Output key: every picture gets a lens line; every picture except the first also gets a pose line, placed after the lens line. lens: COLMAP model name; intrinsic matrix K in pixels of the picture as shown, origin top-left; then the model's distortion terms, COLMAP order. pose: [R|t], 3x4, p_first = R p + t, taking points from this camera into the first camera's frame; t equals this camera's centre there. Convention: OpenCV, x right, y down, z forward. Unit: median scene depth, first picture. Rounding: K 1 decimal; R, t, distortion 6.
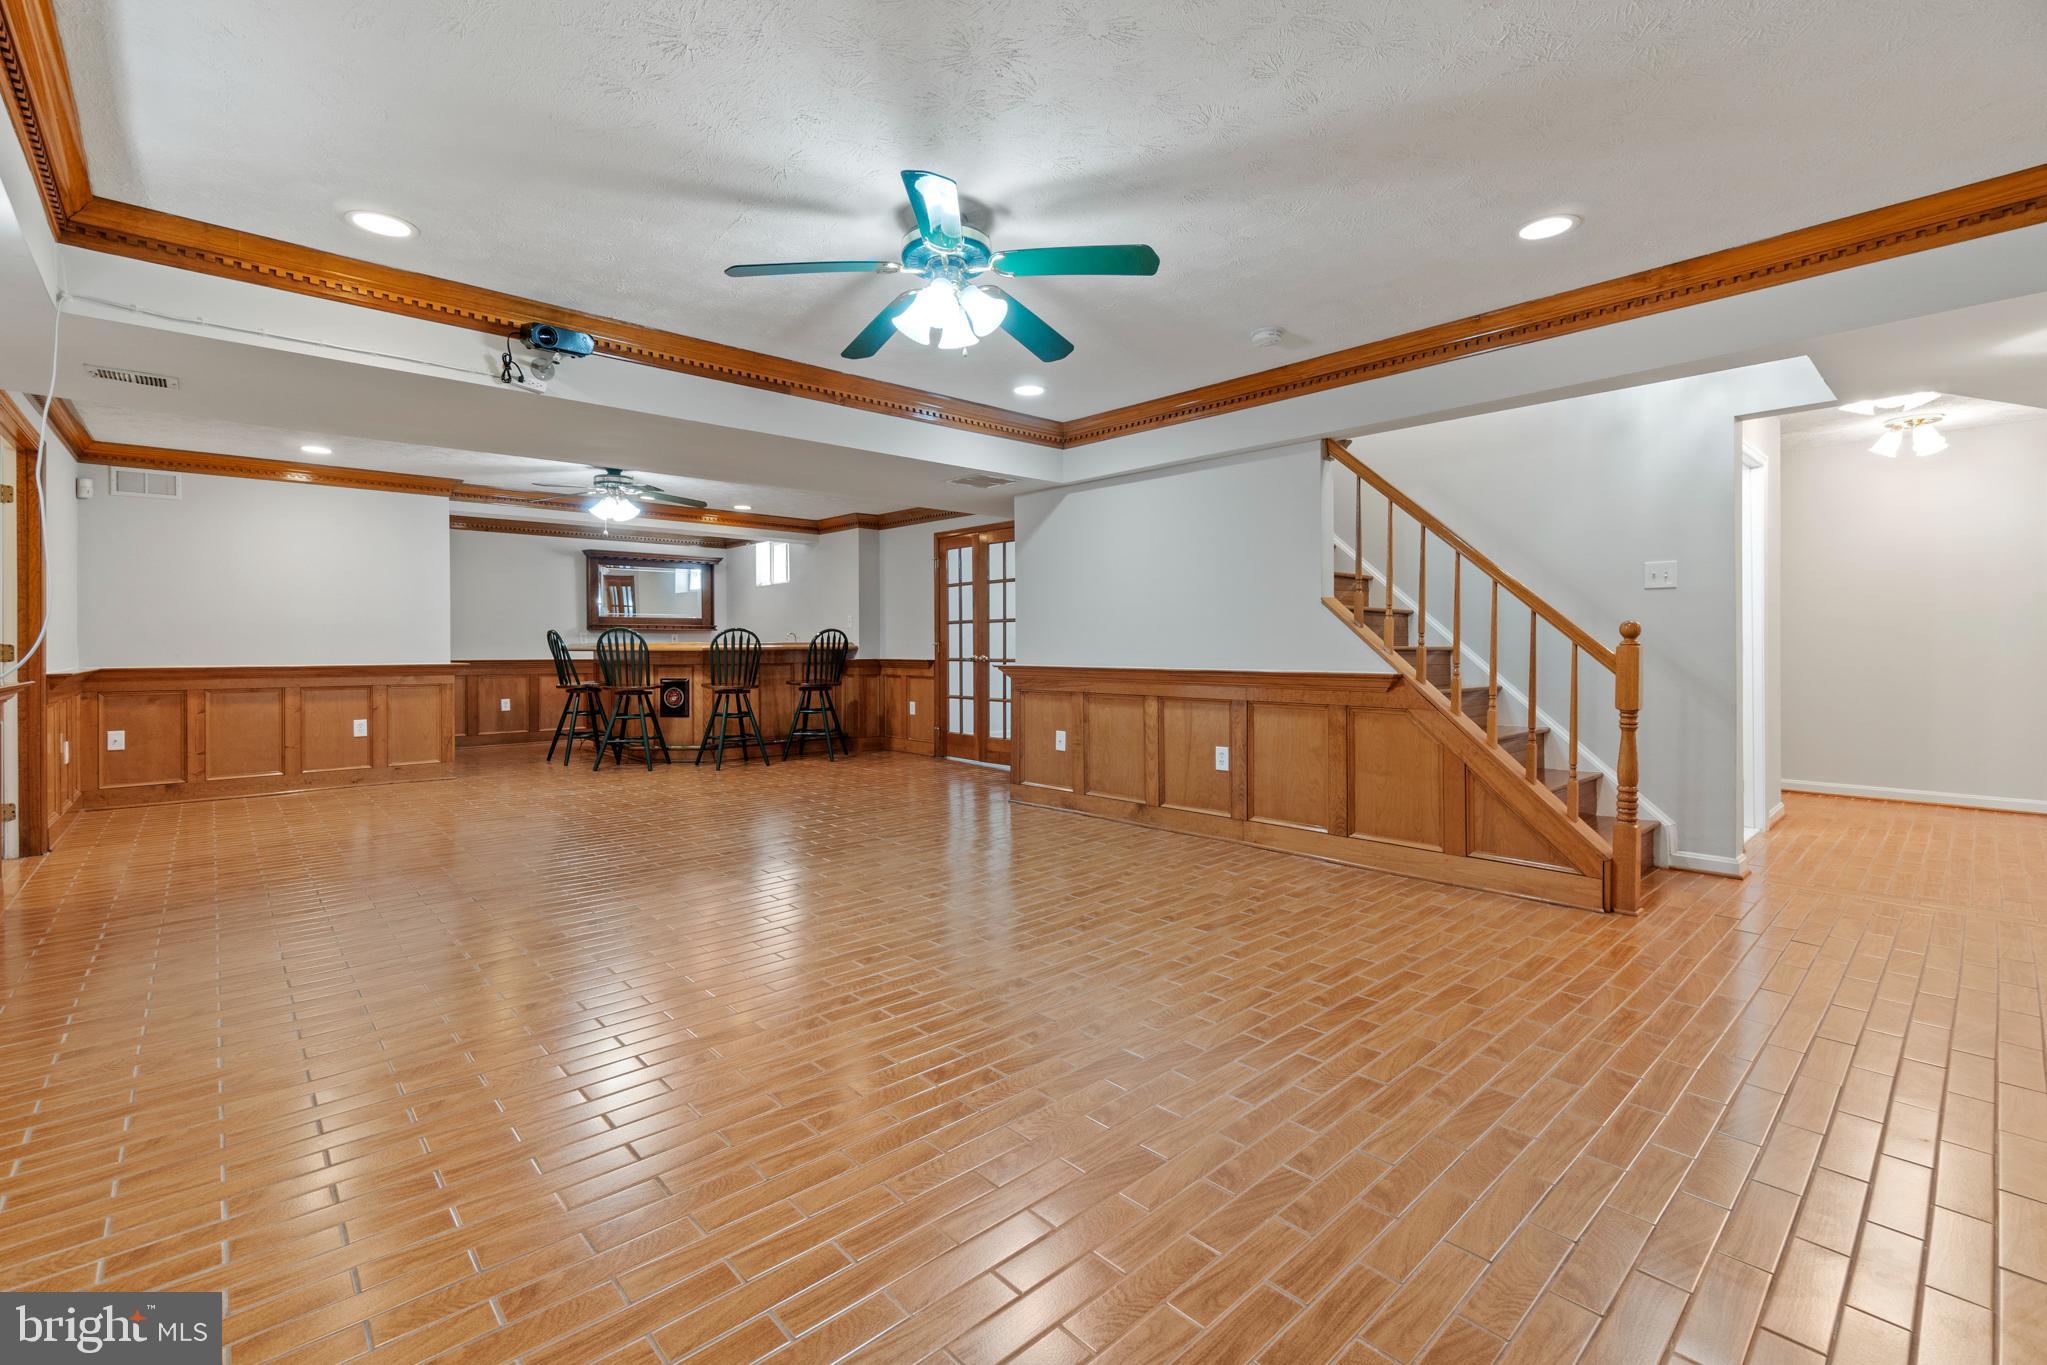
lens RADIAL K [[888.5, 0, 1009.8], [0, 888.5, 652.7], [0, 0, 1]] dist [-0.000763, -0.000207]
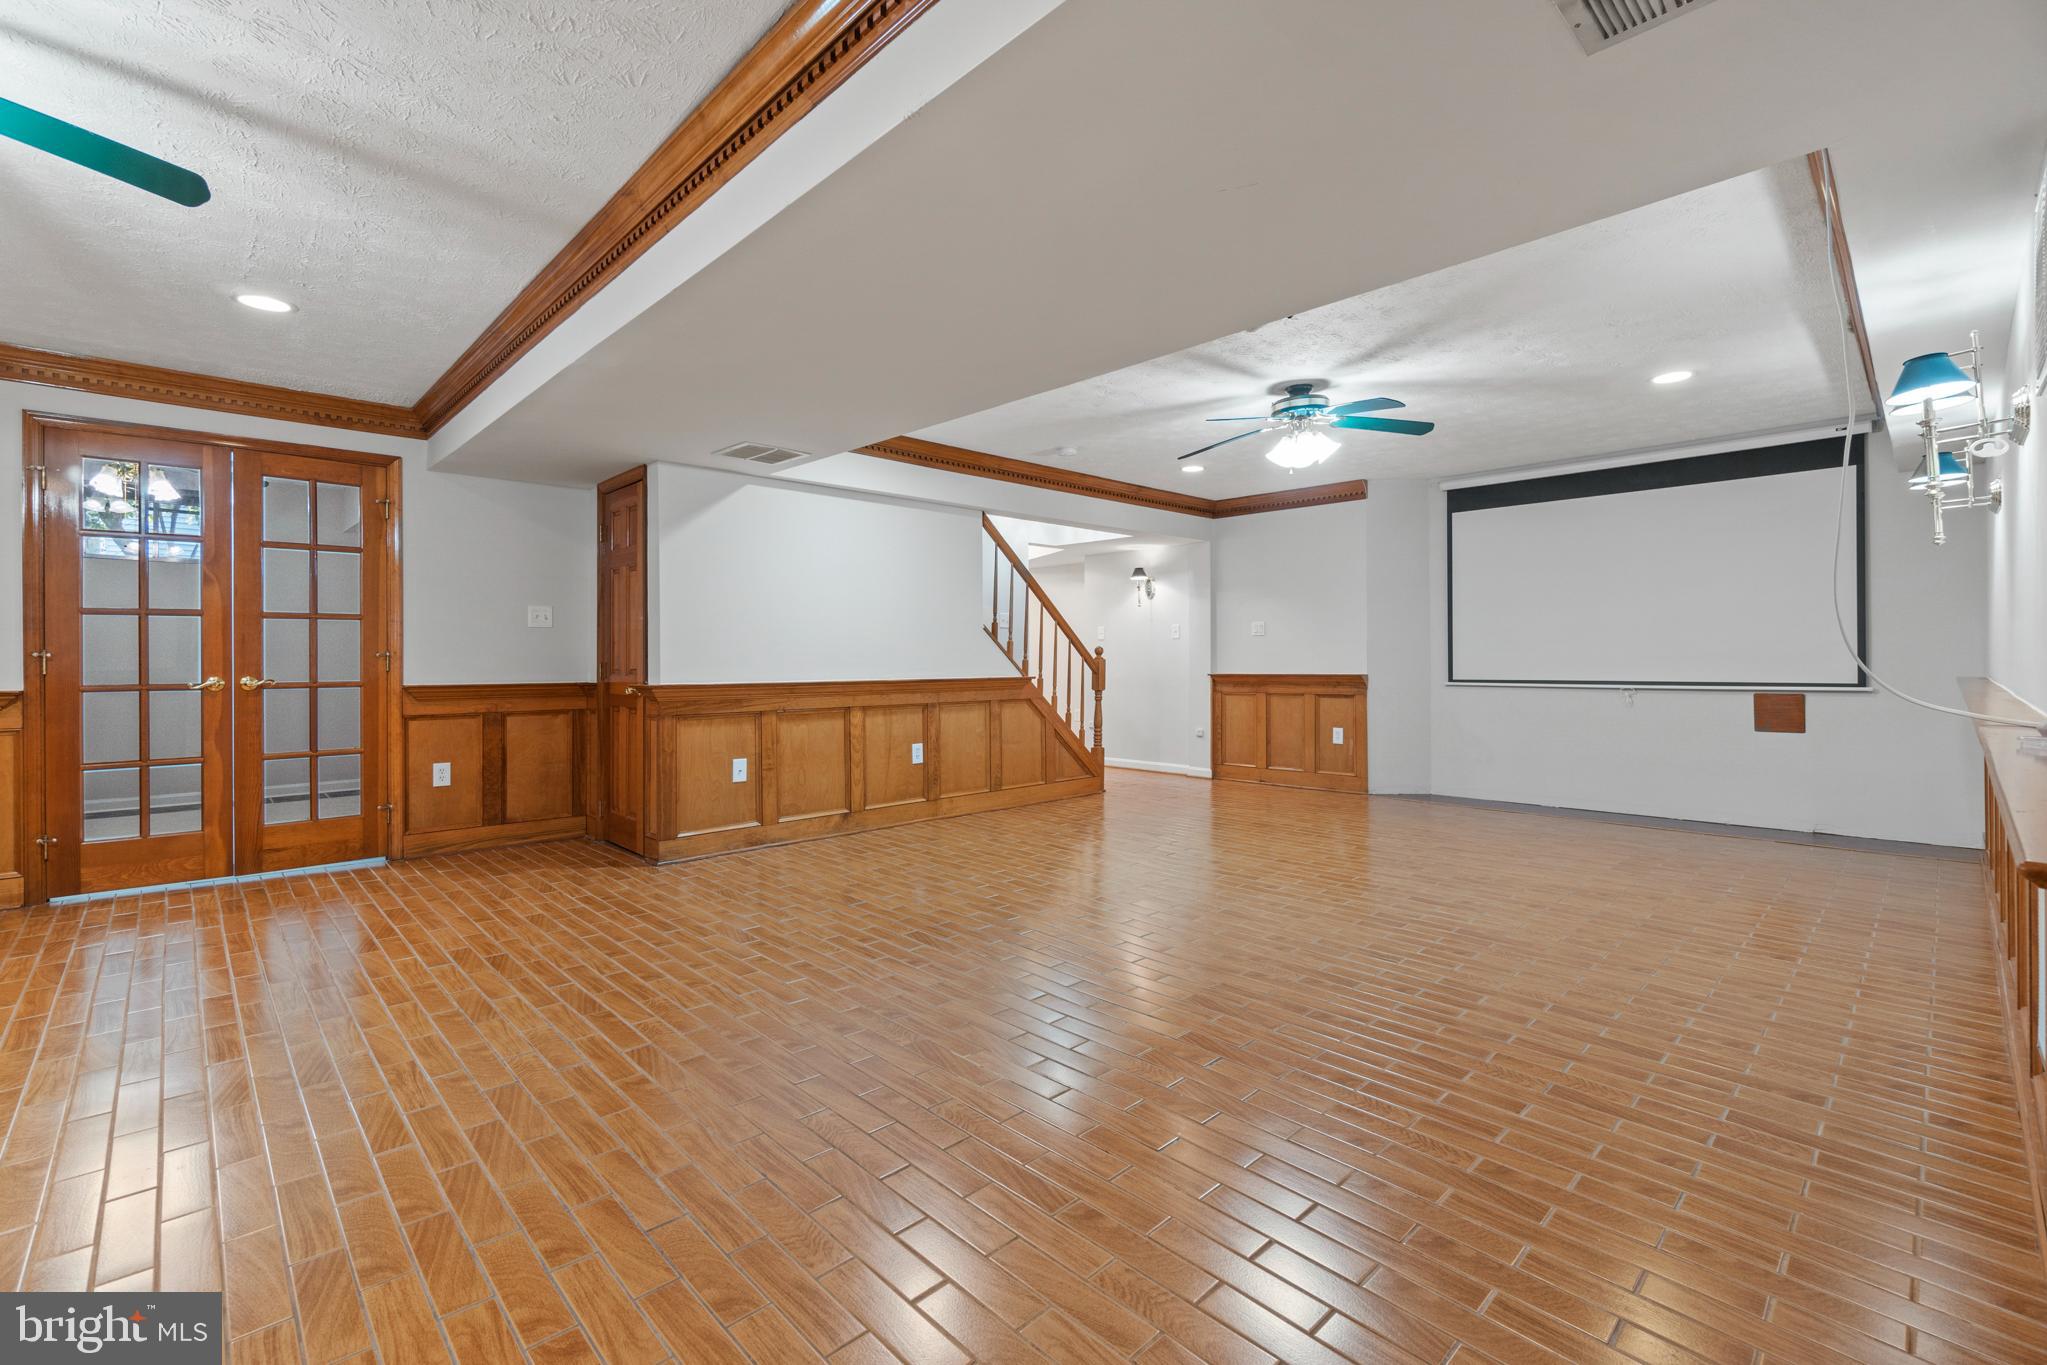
lens RADIAL K [[888.5, 0, 1009.8], [0, 888.5, 652.7], [0, 0, 1]] dist [-0.000763, -0.000207]
pose [[-0.027675, 0.003382, 0.999611, -0.922827], [0.004932, 0.999983, -0.003247, -0.011588], [-0.999605, 0.004840, -0.027691, 0.874286]]
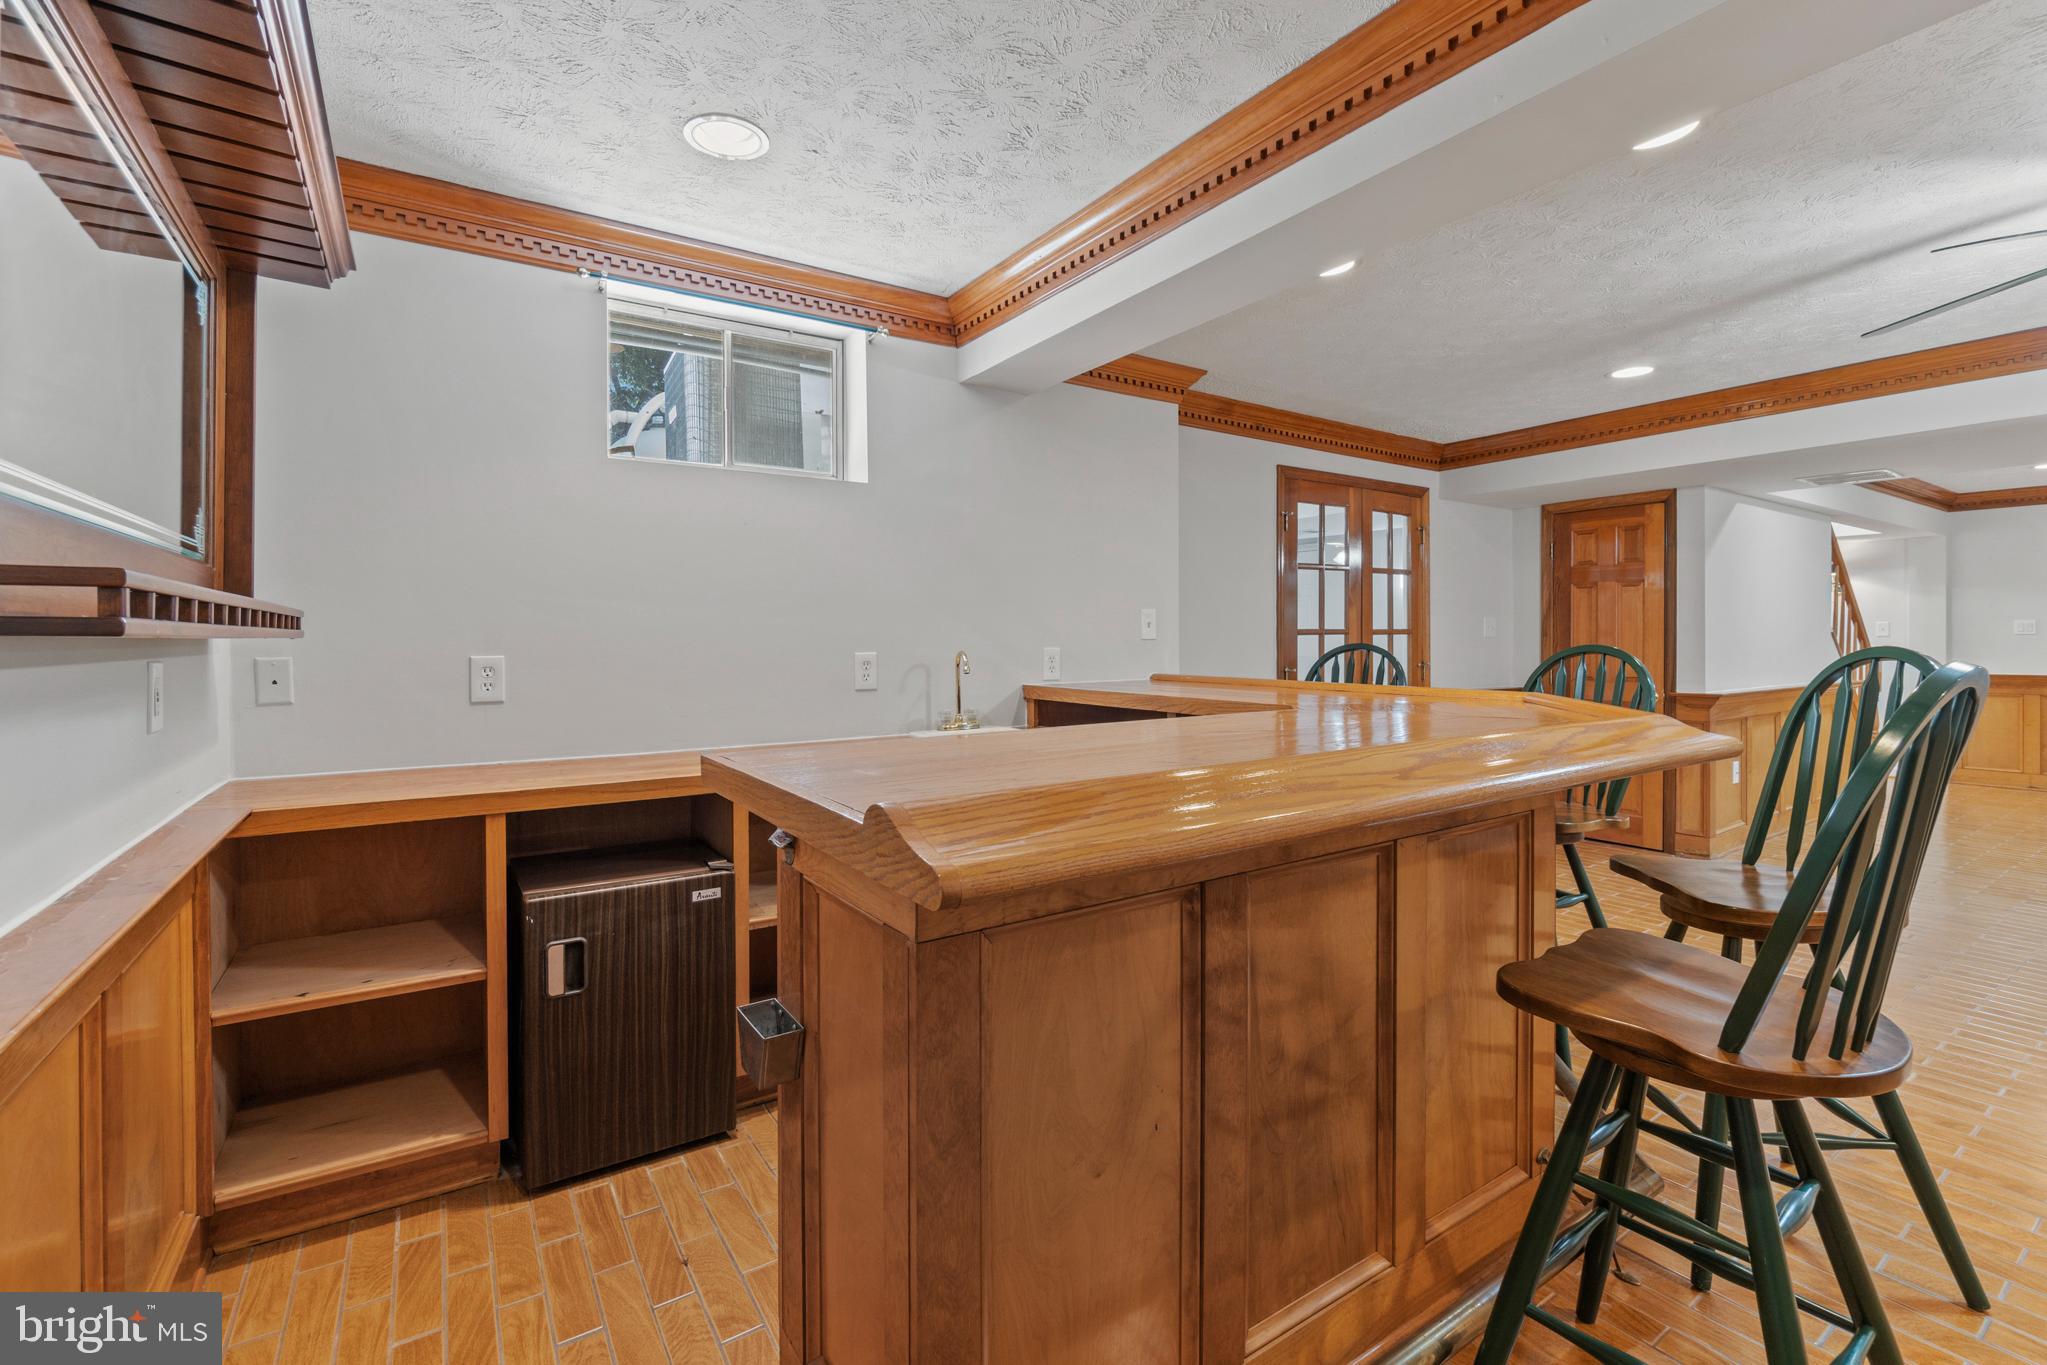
lens RADIAL K [[879.0, 0, 1021.8], [0, 879.0, 645.5], [0, 0, 1]] dist [-0.000313, 0.000403]
pose [[0.136324, -0.008072, 0.990631, -1.053827], [0.009335, 0.999933, 0.006863, -0.049442], [-0.990620, 0.008312, 0.136390, 1.800461]]
